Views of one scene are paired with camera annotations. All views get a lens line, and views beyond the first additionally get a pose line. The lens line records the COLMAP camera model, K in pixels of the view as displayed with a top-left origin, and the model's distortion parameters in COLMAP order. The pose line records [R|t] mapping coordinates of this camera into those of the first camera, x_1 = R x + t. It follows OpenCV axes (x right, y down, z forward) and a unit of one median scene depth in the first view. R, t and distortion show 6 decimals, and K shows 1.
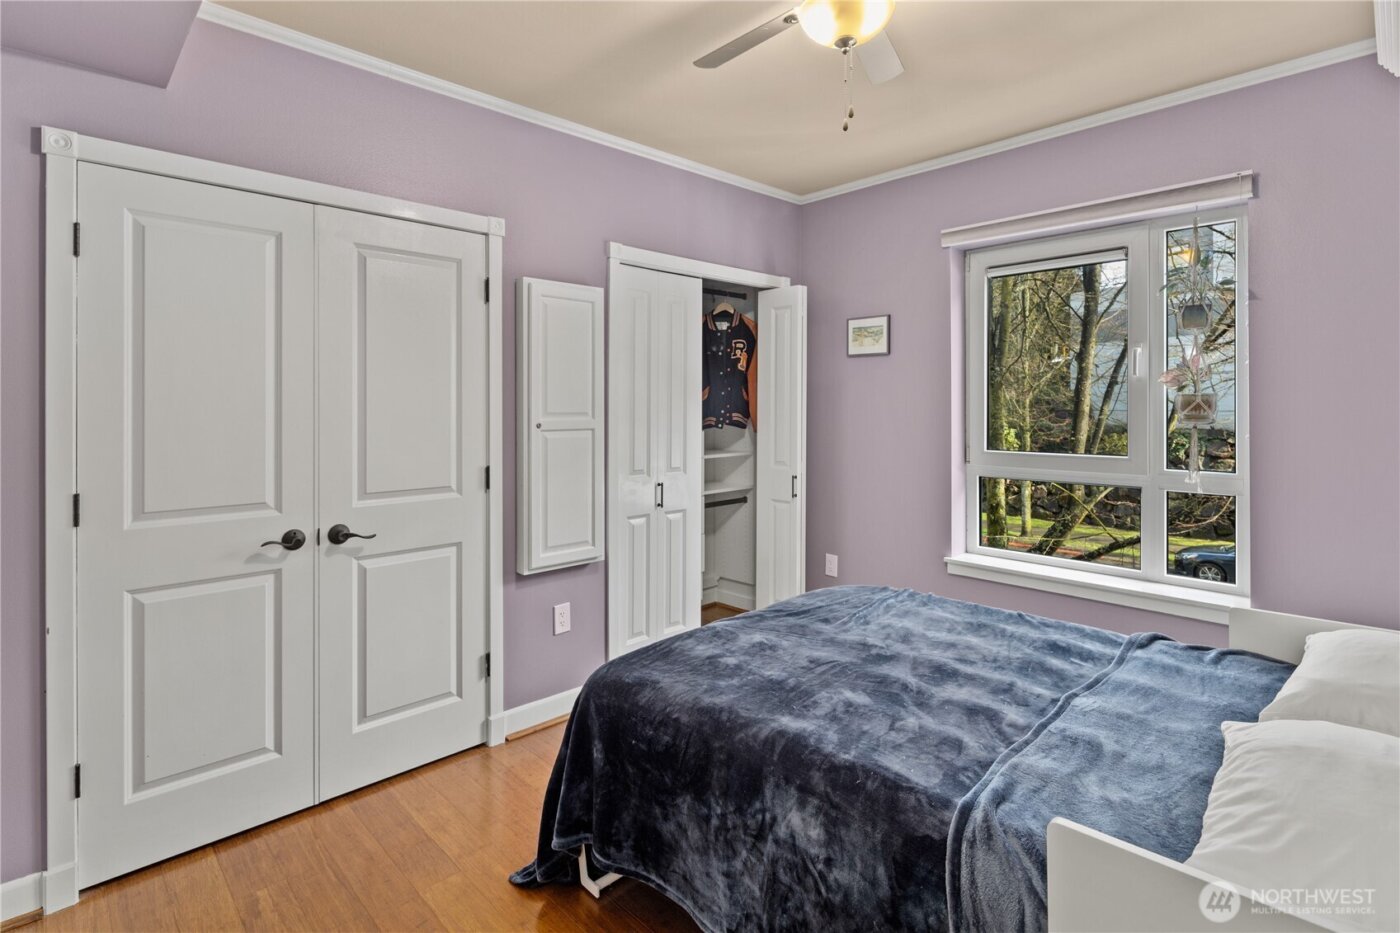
lens RADIAL K [[685.7, 0, 697.4], [0, 685.7, 429.7], [0, 0, 1]] dist [0.000851, -0.000398]
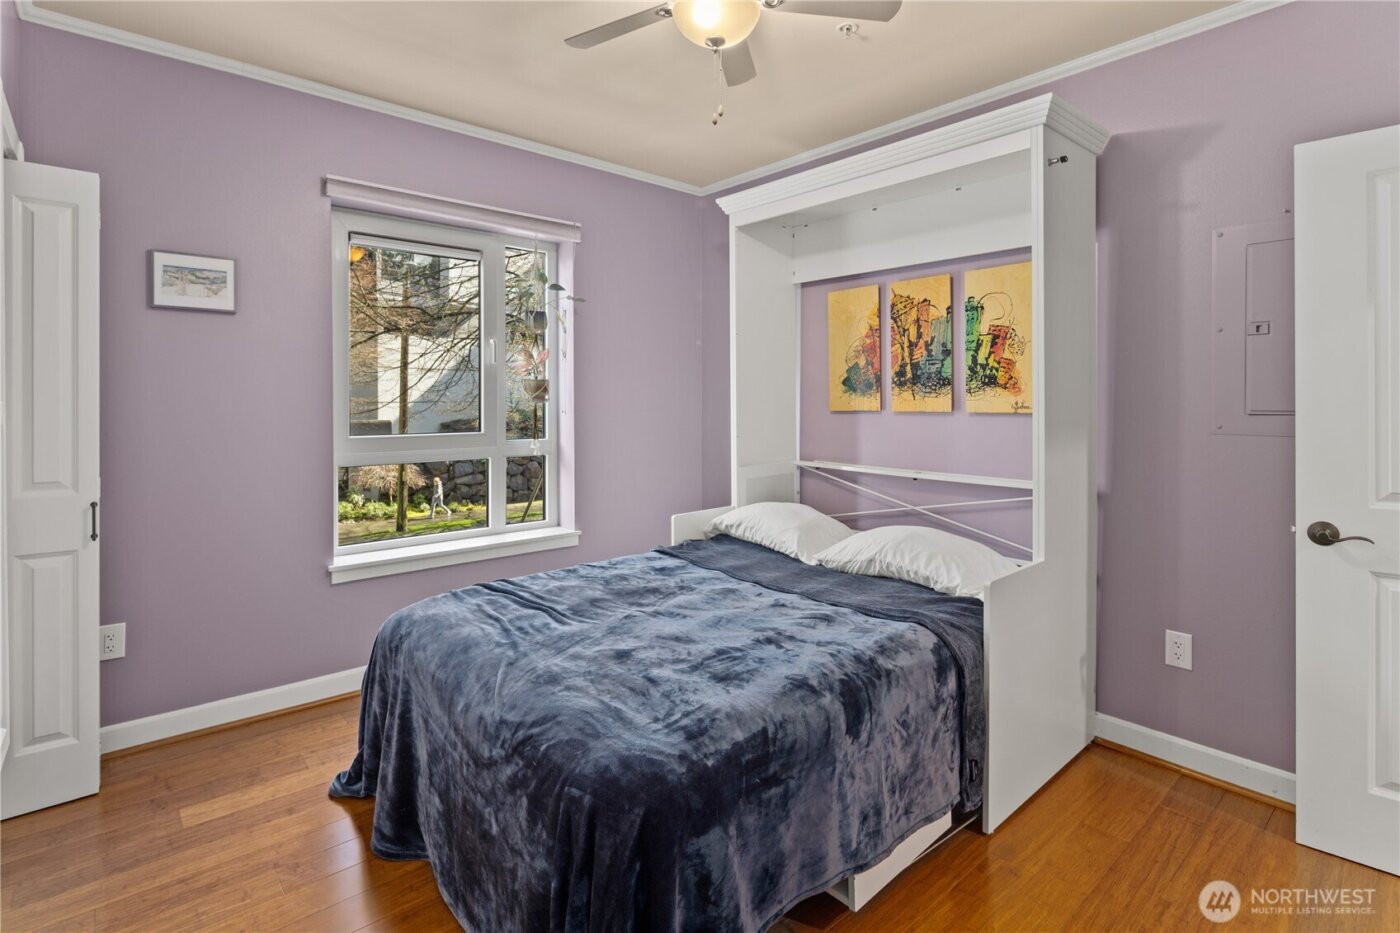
lens RADIAL K [[685.7, 0, 697.4], [0, 685.7, 429.7], [0, 0, 1]] dist [0.000851, -0.000398]
pose [[0.045926, -0.043948, 0.997978, -0.437628], [0.031856, 0.998588, 0.042509, -0.002555], [-0.998437, 0.029839, 0.047261, 0.492641]]
